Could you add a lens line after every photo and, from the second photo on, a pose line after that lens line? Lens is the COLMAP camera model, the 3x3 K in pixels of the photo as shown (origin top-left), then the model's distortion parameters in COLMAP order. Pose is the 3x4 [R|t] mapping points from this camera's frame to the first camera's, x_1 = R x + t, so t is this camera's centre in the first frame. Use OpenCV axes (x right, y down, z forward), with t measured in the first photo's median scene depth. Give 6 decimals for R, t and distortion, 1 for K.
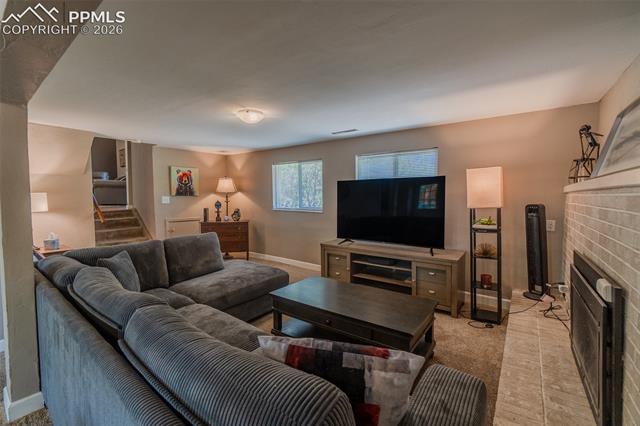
lens RADIAL K [[272.8, 0, 314.2], [0, 272.8, 210.0], [0, 0, 1]] dist [-0.009072, 0.000981]
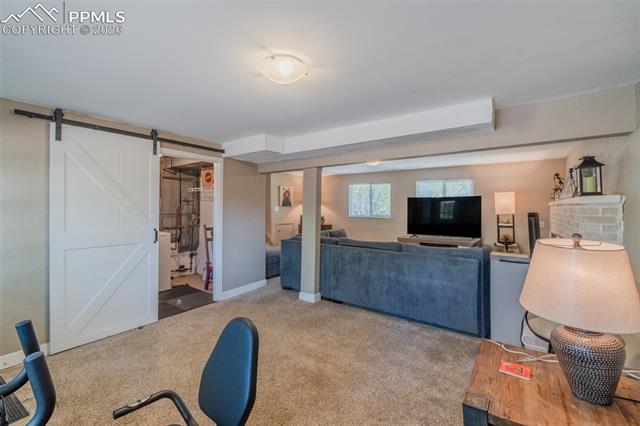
lens RADIAL K [[272.8, 0, 314.2], [0, 272.8, 210.0], [0, 0, 1]] dist [-0.009072, 0.000981]
pose [[0.999959, 0.005655, 0.007039, -0.480840], [-0.005374, 0.999209, -0.039402, 0.031031], [-0.007256, 0.039363, 0.999199, -0.583833]]
